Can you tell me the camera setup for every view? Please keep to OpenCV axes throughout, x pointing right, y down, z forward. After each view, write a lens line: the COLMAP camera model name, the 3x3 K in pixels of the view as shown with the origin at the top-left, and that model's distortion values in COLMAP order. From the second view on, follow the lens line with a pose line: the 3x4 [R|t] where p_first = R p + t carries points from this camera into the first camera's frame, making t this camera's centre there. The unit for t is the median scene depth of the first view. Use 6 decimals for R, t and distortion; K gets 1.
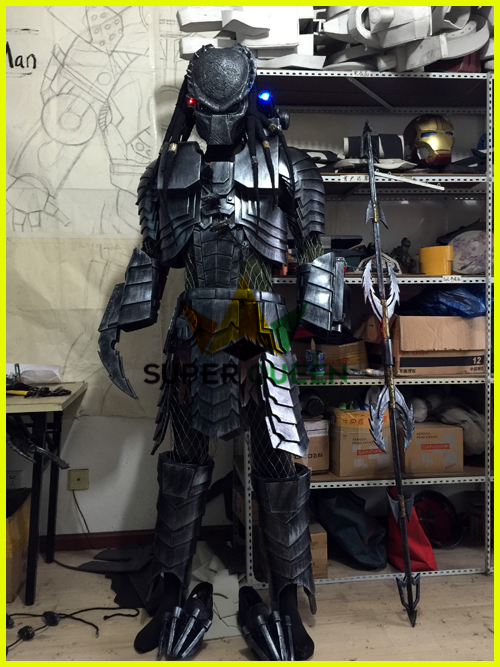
lens RADIAL K [[568.5, 0, 250.2], [0, 568.5, 333.3], [0, 0, 1]] dist [0.060644, -0.093791]
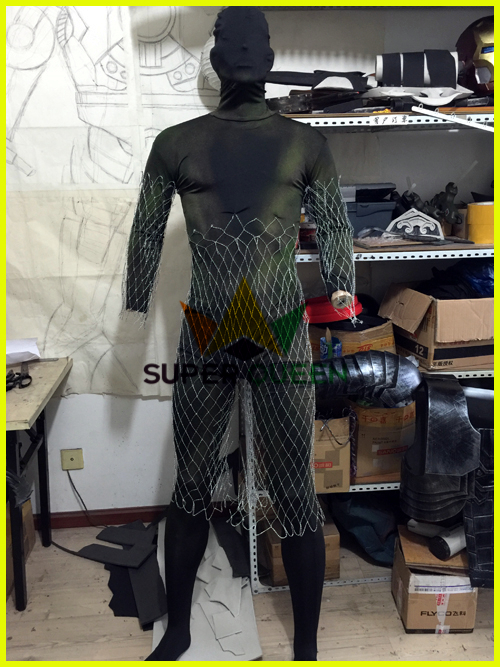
lens RADIAL K [[568.5, 0, 248.1], [0, 568.5, 336.4], [0, 0, 1]] dist [0.060644, -0.093791]
pose [[0.998709, -0.000565, -0.050800, 0.032066], [0.012561, 0.971637, 0.236145, -0.156527], [0.049226, -0.236478, 0.970389, 0.171100]]
